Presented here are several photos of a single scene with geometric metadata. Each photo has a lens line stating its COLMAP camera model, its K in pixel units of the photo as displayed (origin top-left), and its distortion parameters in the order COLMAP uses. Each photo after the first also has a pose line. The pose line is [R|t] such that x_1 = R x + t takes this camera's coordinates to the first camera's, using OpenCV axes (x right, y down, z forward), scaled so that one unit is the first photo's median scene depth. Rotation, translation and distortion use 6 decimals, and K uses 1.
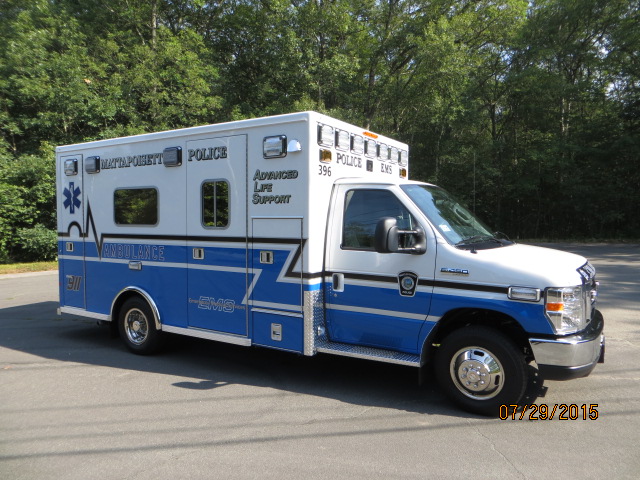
lens RADIAL K [[486.5, 0, 320.0], [0, 486.5, 240.0], [0, 0, 1]] dist [-0.004112, -0.004038]
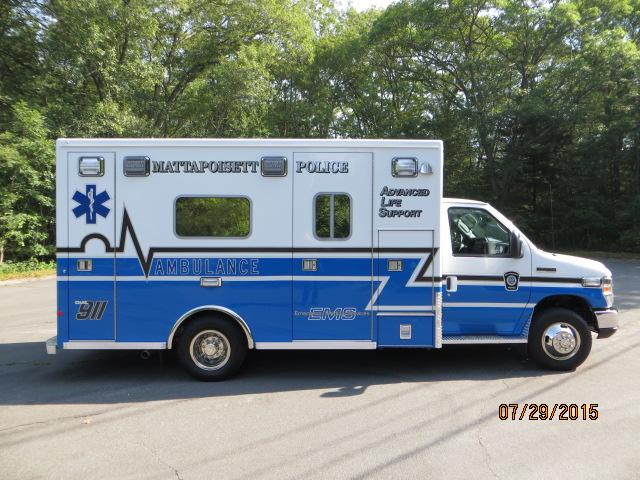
lens RADIAL K [[486.5, 0, 320.0], [0, 486.5, 240.0], [0, 0, 1]] dist [-0.004112, -0.004038]
pose [[0.840803, -0.003999, 0.541327, -0.842425], [0.021729, 0.999416, -0.026368, 0.003154], [-0.540905, 0.033933, 0.840399, 0.155750]]
